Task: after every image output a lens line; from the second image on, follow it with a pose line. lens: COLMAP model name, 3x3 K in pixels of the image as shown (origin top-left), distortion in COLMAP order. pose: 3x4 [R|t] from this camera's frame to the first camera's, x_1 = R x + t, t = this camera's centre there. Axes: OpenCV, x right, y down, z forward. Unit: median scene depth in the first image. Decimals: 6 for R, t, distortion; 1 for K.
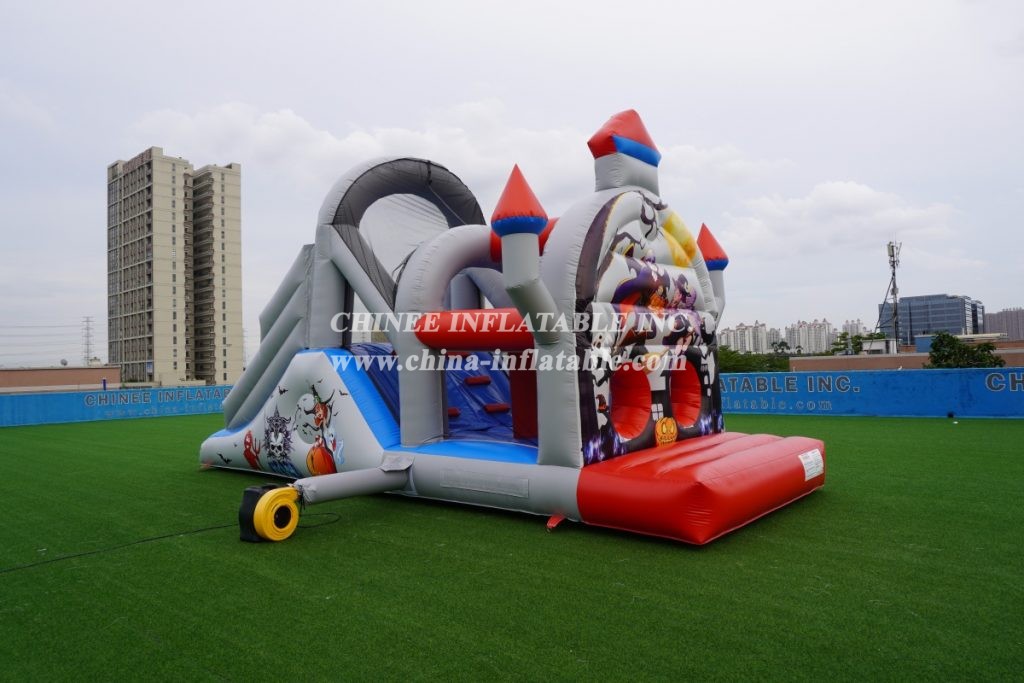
lens RADIAL K [[680.1, 0, 510.2], [0, 680.1, 339.5], [0, 0, 1]] dist [-0.022377, 0.005369]
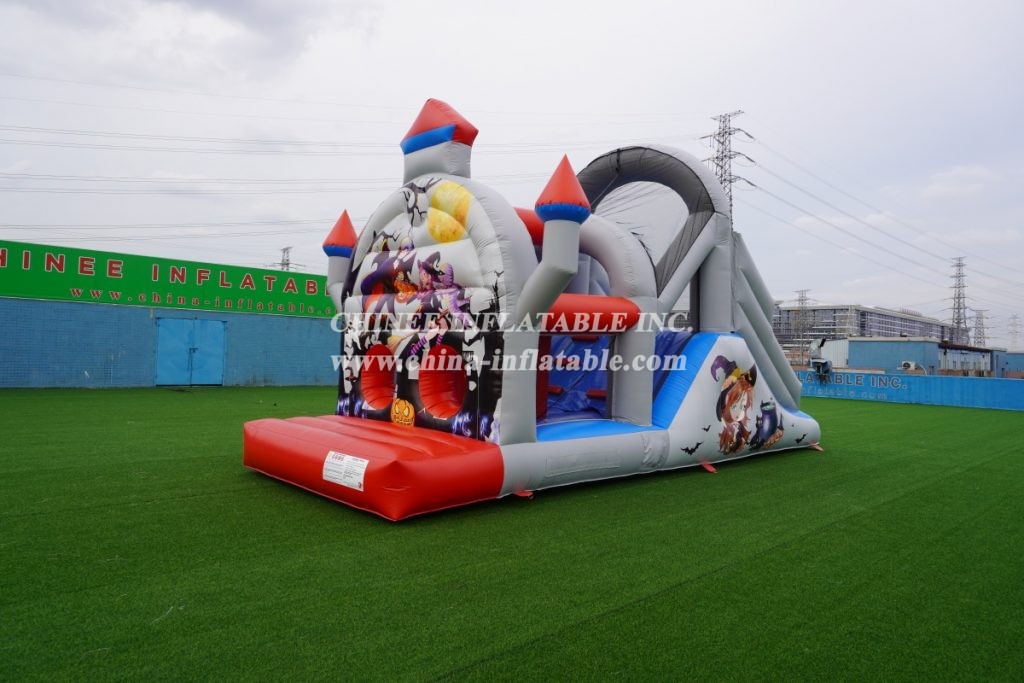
lens RADIAL K [[680.1, 0, 511.4], [0, 680.1, 341.3], [0, 0, 1]] dist [-0.022377, 0.005369]
pose [[-0.087182, 0.014046, -0.996093, 1.155364], [0.010075, 0.999862, 0.013218, 0.014045], [0.996141, -0.008883, -0.087312, 1.168226]]
